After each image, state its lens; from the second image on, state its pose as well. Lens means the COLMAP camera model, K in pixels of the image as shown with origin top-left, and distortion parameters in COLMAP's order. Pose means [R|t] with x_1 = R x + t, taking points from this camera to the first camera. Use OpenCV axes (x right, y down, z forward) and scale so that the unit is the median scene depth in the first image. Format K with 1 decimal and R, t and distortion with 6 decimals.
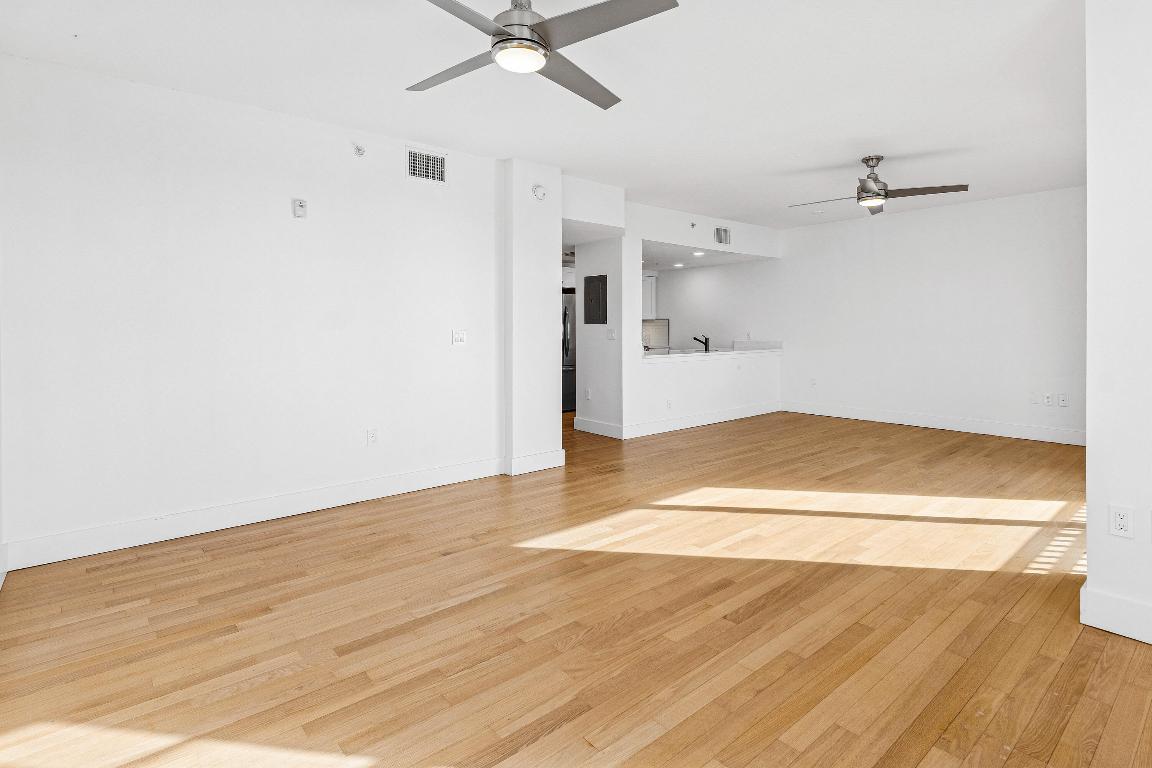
lens RADIAL K [[564.3, 0, 582.5], [0, 564.3, 354.4], [0, 0, 1]] dist [0.000474, -0.000139]
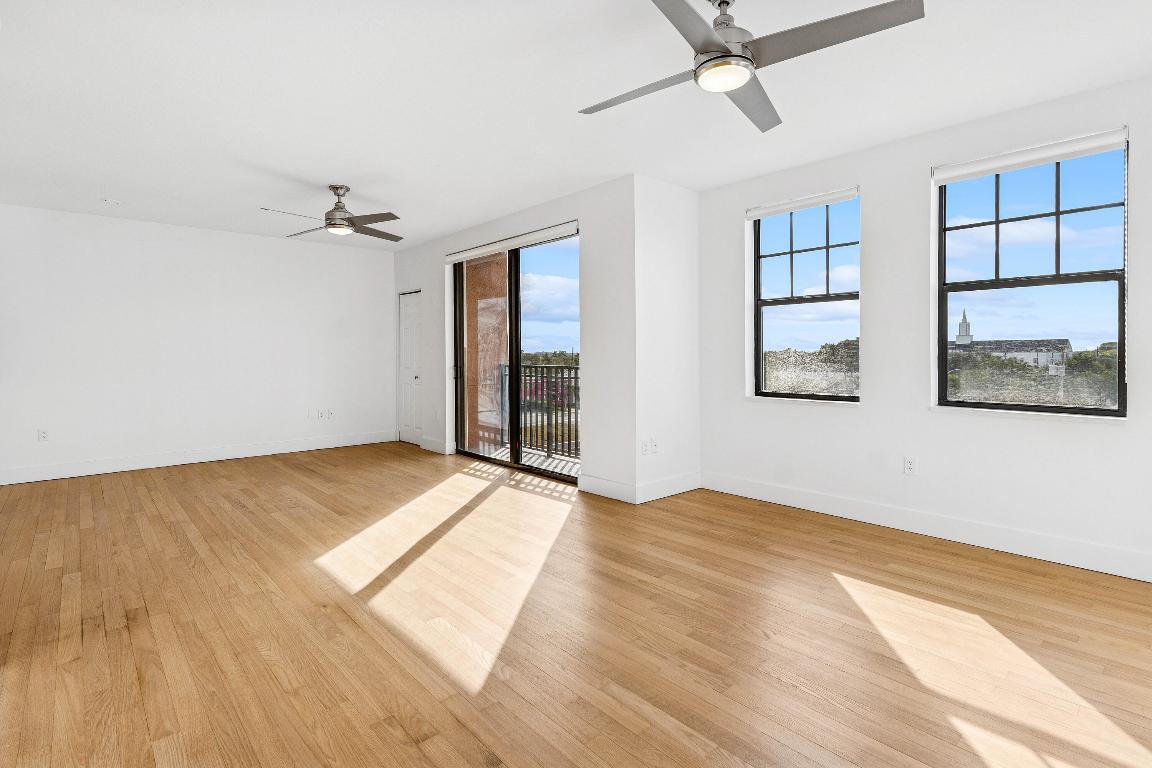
lens RADIAL K [[564.3, 0, 582.5], [0, 564.3, 354.4], [0, 0, 1]] dist [0.000474, -0.000139]
pose [[-0.034677, 0.006274, 0.999379, -1.007476], [0.046550, 0.998905, -0.004656, -0.040803], [-0.998314, 0.046359, -0.034931, 1.168638]]
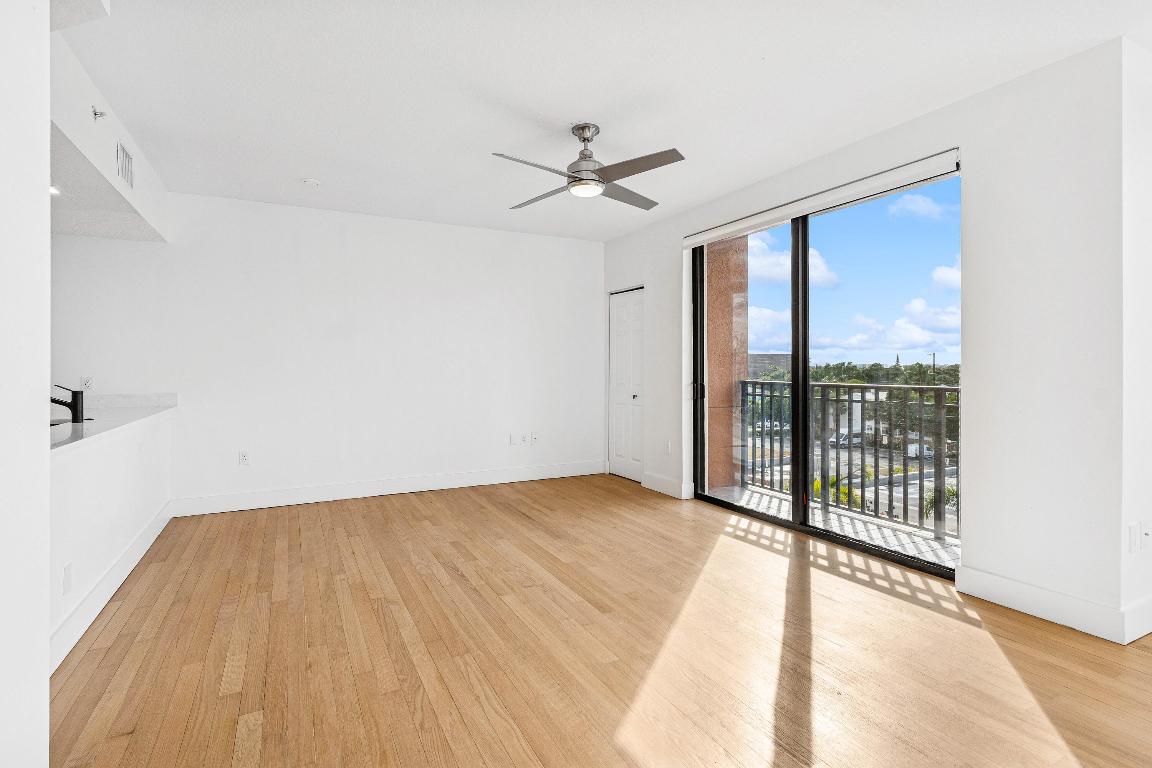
lens RADIAL K [[567.3, 0, 576.1], [0, 567.3, 365.0], [0, 0, 1]] dist [-0.001406, -0.000340]
pose [[0.224848, 0.012345, 0.974316, -0.355056], [0.040675, 0.998929, -0.022043, -0.064081], [-0.973545, 0.044586, 0.224105, 1.663428]]
